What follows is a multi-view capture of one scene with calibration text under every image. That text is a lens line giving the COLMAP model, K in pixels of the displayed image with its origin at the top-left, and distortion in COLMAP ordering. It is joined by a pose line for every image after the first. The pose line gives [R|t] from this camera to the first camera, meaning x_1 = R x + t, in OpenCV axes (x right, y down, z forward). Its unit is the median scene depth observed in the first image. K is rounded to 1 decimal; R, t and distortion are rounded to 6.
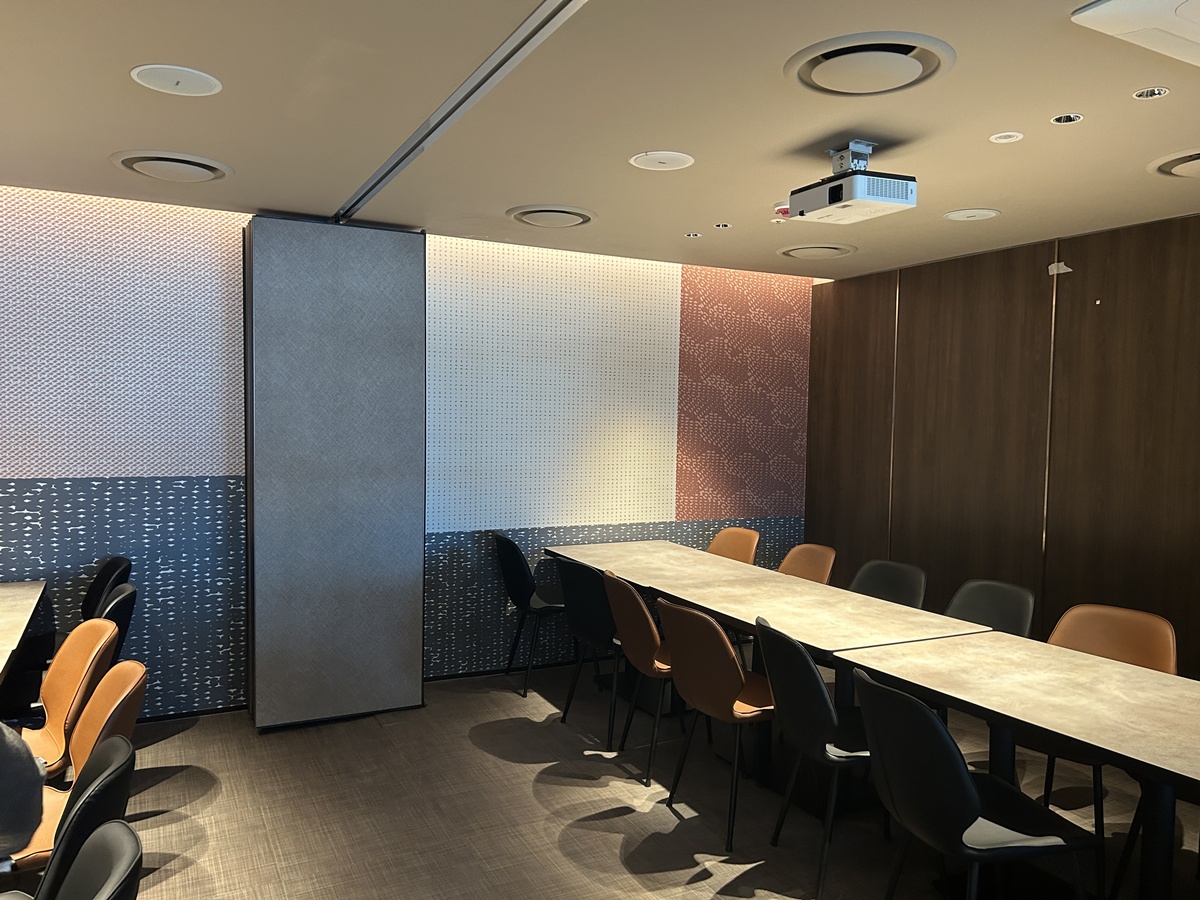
lens RADIAL K [[907.6, 0, 598.8], [0, 907.6, 474.1], [0, 0, 1]] dist [0.062265, -0.062222]
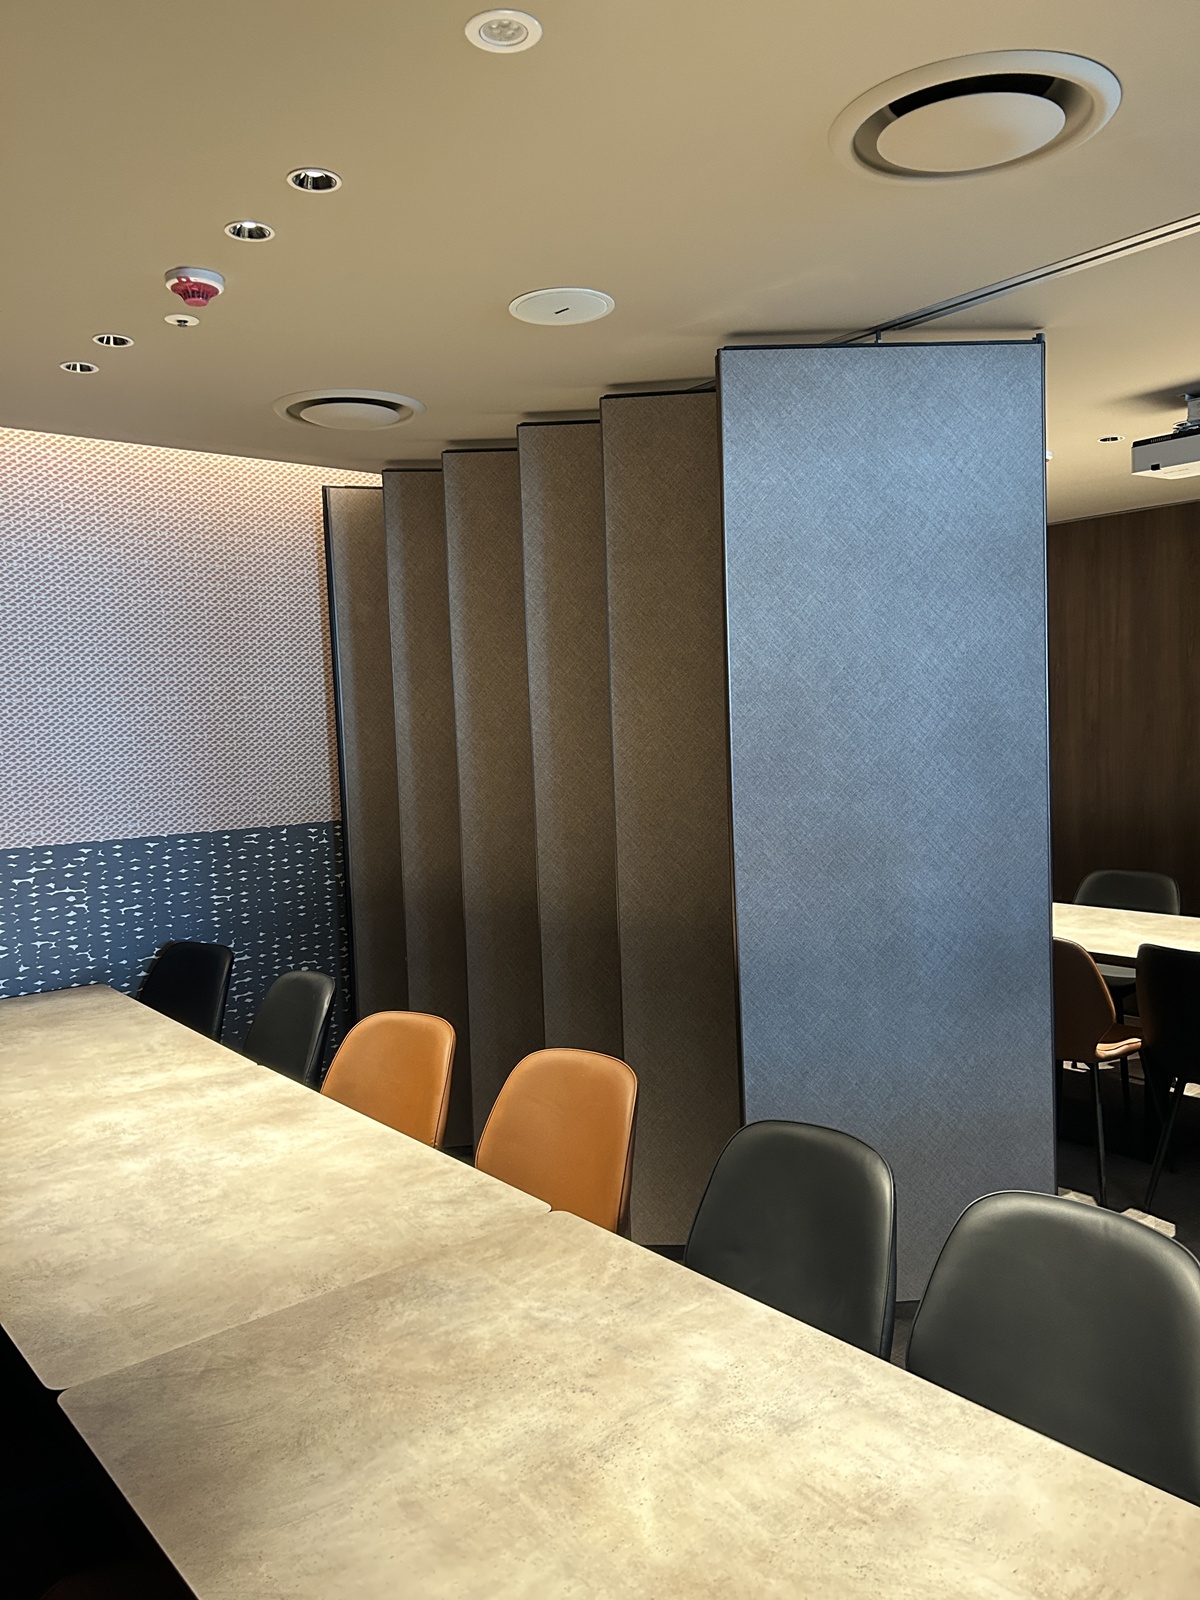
lens RADIAL K [[1210.1, 0, 602.1], [0, 1210.1, 811.9], [0, 0, 1]] dist [0.062265, -0.062222]
pose [[0.975176, -0.061883, 0.212608, -0.386643], [0.058067, 0.998020, 0.024152, -0.017578], [-0.213682, -0.011207, 0.976839, -0.013280]]
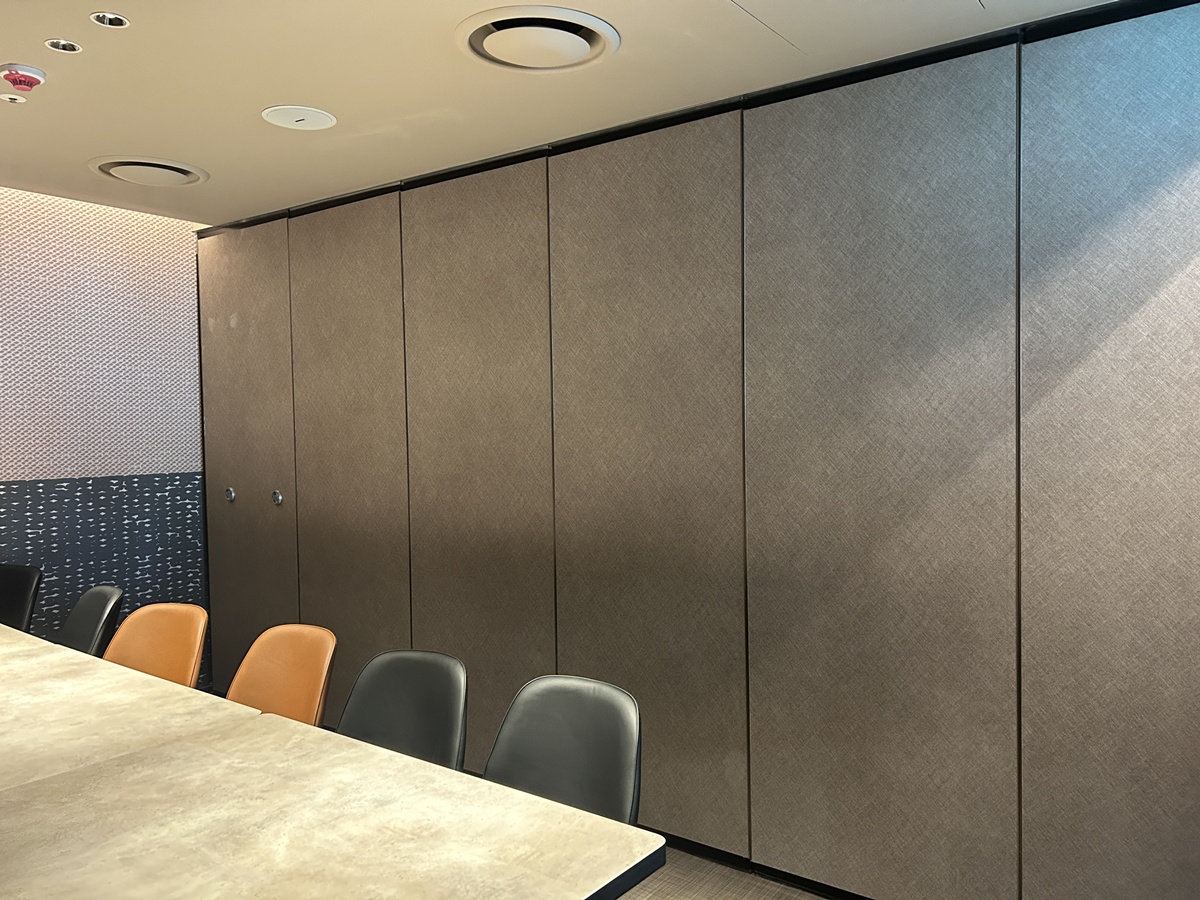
lens RADIAL K [[907.6, 0, 596.0], [0, 907.6, 455.6], [0, 0, 1]] dist [0.062265, -0.062222]
pose [[0.901665, -0.032683, 0.431198, -0.365342], [0.039870, 0.999176, -0.007636, 0.008023], [-0.430593, 0.024076, 0.902225, -0.110781]]
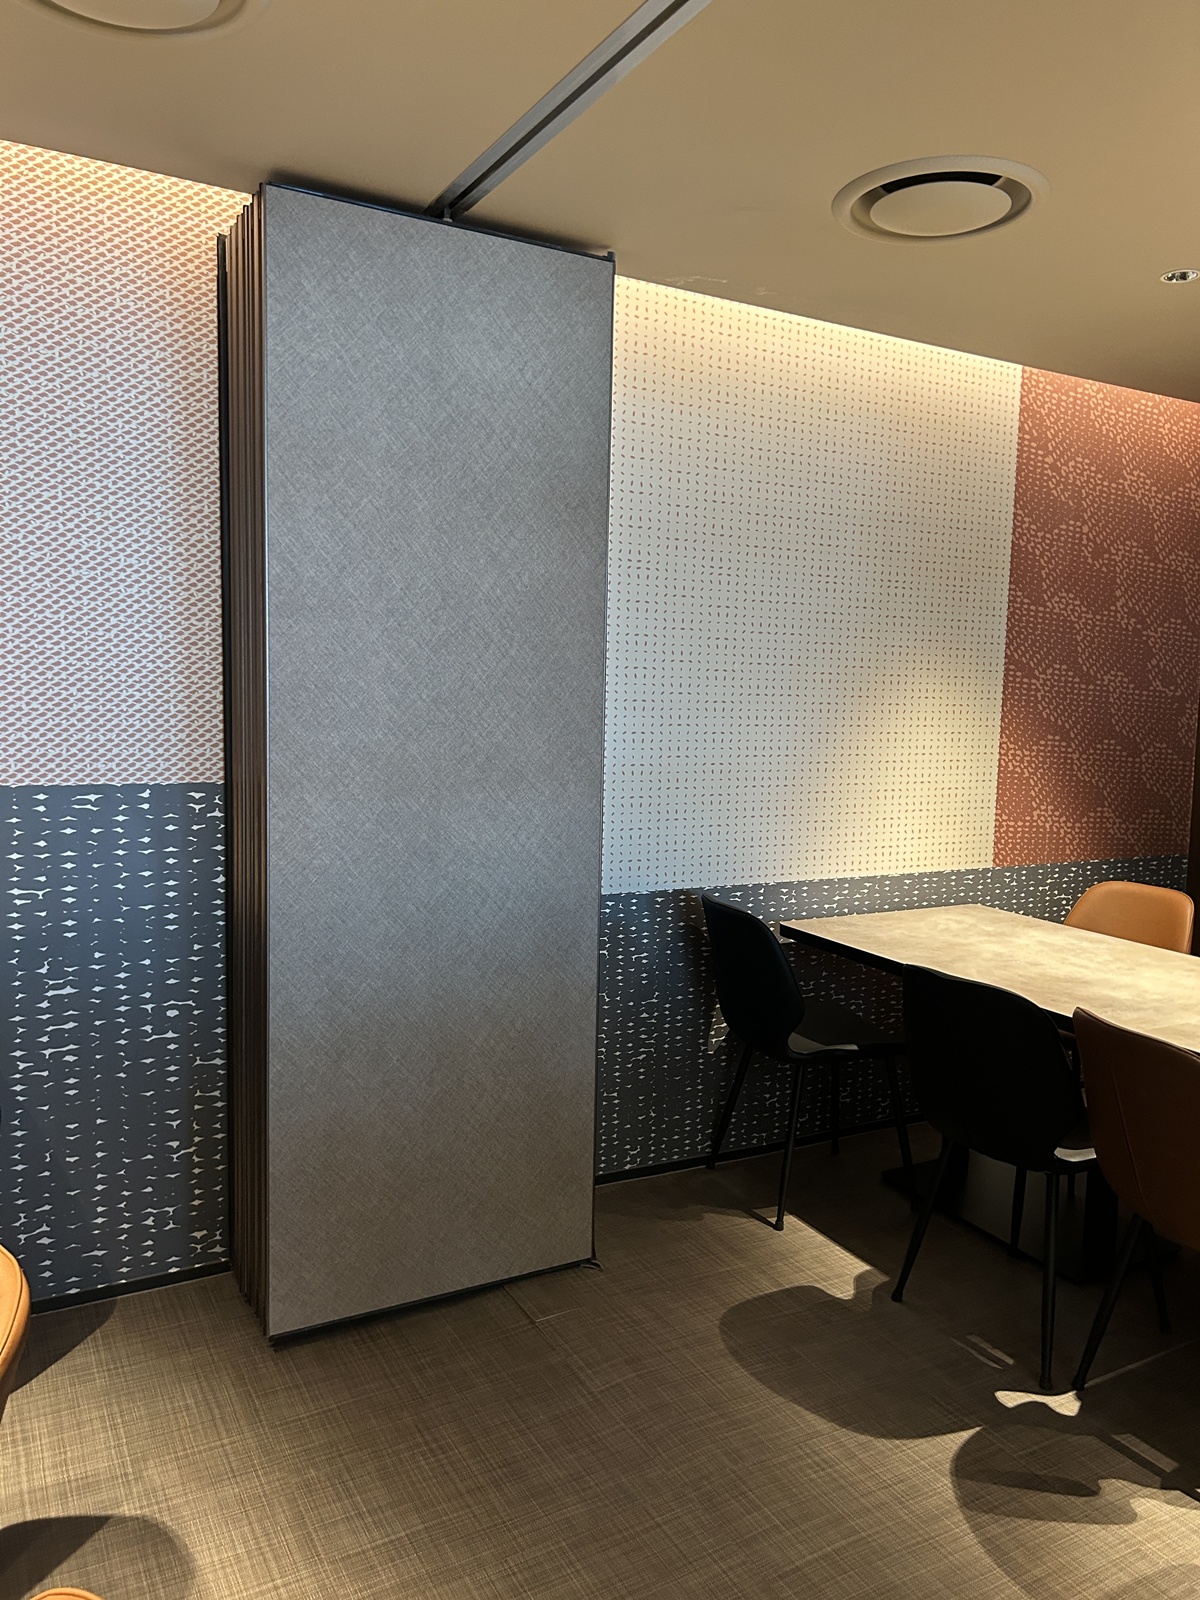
lens RADIAL K [[1210.1, 0, 599.9], [0, 1210.1, 816.8], [0, 0, 1]] dist [0.062265, -0.062222]
pose [[0.998969, 0.004276, 0.045188, -0.227135], [-0.006245, 0.999033, 0.043517, -0.009697], [-0.044958, -0.043754, 0.998030, 0.376763]]
